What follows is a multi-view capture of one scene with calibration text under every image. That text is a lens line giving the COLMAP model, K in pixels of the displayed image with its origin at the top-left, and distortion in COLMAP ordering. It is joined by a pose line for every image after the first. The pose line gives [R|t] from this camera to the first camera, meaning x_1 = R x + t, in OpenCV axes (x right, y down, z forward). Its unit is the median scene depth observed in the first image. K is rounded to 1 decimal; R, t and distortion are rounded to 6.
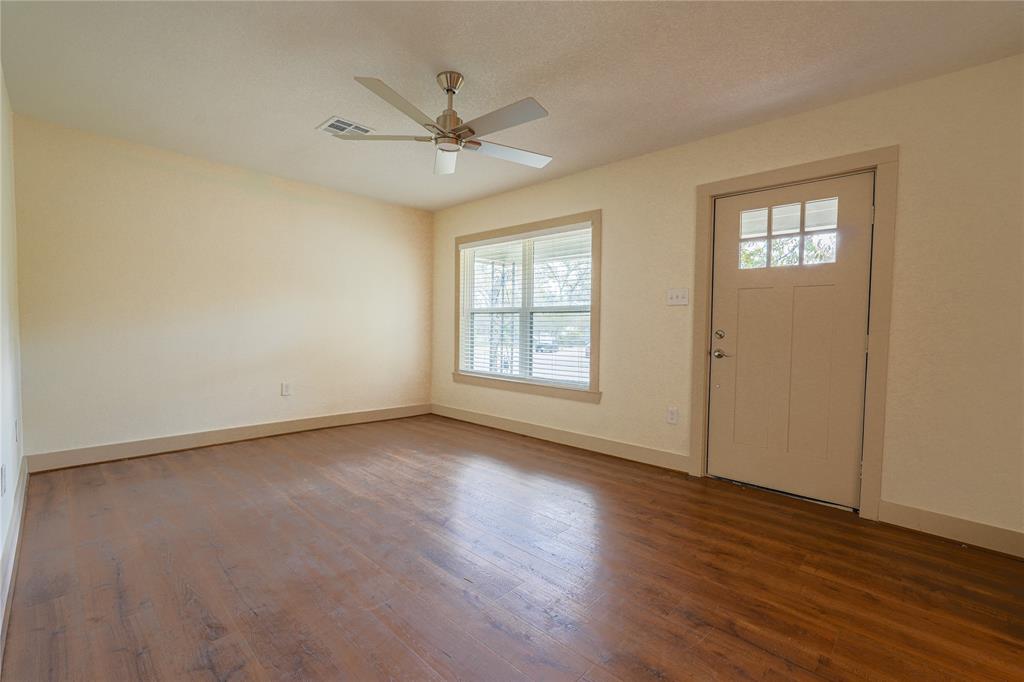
lens RADIAL K [[444.2, 0, 512.0], [0, 444.2, 341.0], [0, 0, 1]] dist [-0.020831, 0.000171]
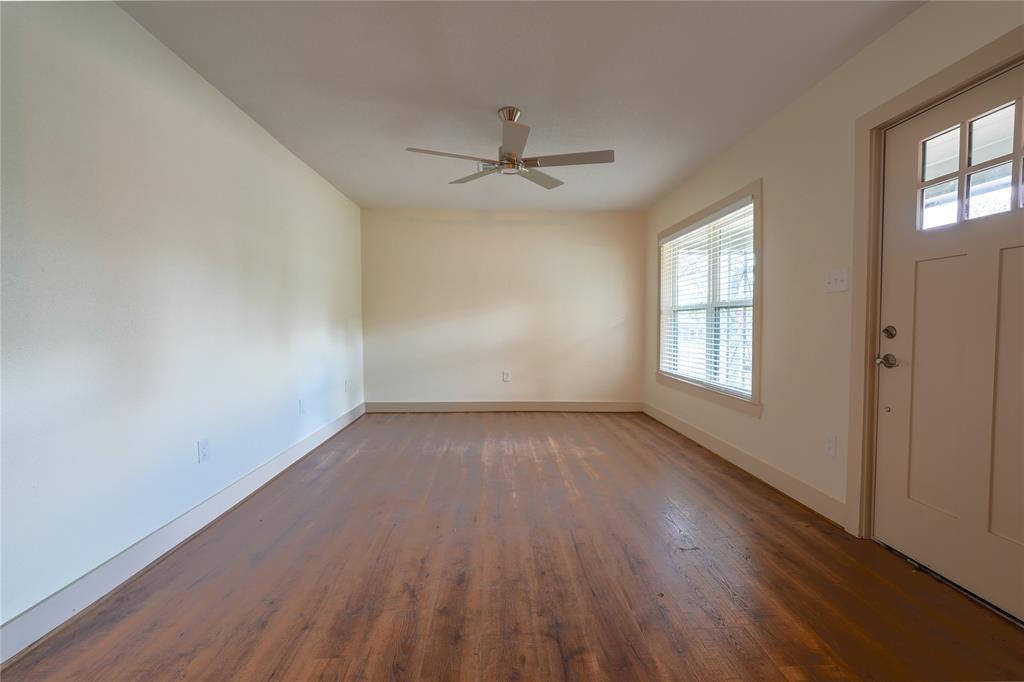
lens RADIAL K [[444.2, 0, 512.0], [0, 444.2, 341.0], [0, 0, 1]] dist [-0.020831, 0.000171]
pose [[0.722657, 0.011836, -0.691106, 0.428995], [-0.012718, 0.999912, 0.003826, 0.002582], [0.691090, 0.006025, 0.722744, 0.105291]]
